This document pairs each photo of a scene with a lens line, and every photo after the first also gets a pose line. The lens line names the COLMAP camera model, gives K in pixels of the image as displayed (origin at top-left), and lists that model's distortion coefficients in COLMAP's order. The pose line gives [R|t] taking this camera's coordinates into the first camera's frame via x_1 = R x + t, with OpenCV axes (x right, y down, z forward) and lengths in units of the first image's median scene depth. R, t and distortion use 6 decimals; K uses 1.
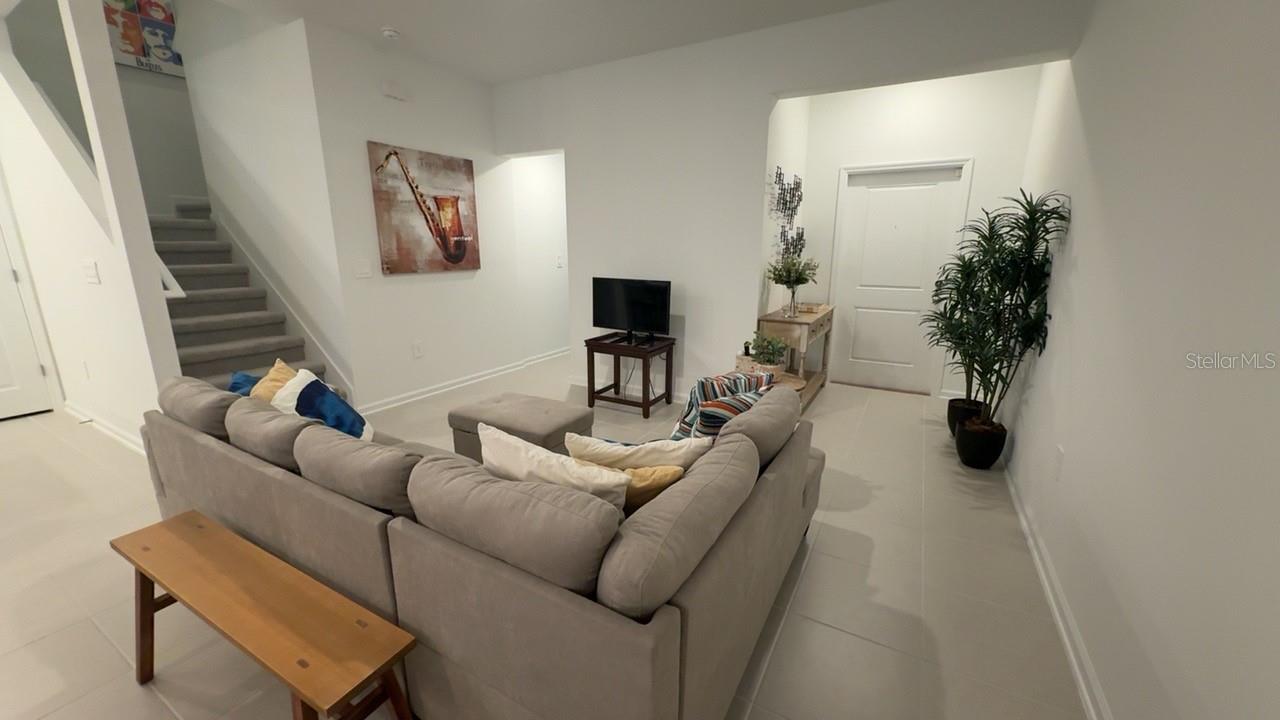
lens RADIAL K [[484.6, 0, 640.0], [0, 484.6, 360.0], [0, 0, 1]] dist [-0.000408, -0.000113]
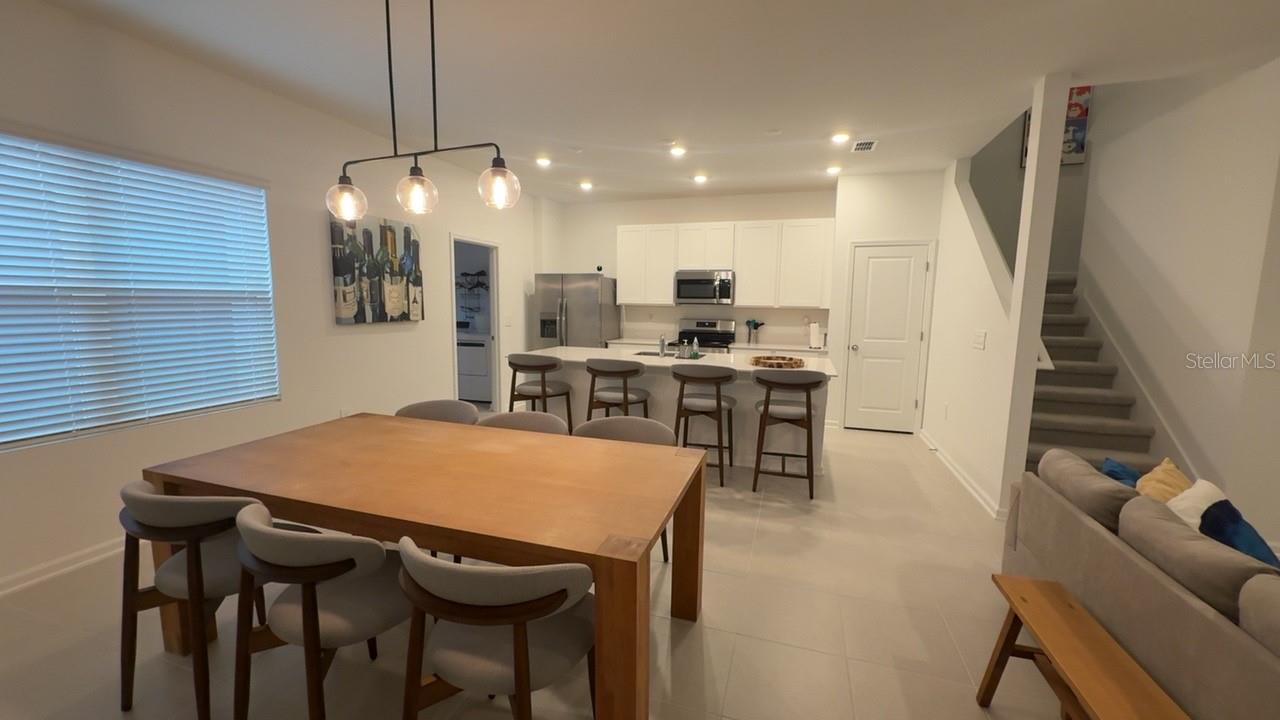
lens RADIAL K [[484.6, 0, 640.0], [0, 484.6, 360.0], [0, 0, 1]] dist [-0.000408, -0.000113]
pose [[0.212504, 0.115068, -0.970361, -0.132691], [-0.233076, 0.970349, 0.064024, -0.009251], [0.948956, 0.212562, 0.233023, -0.160739]]
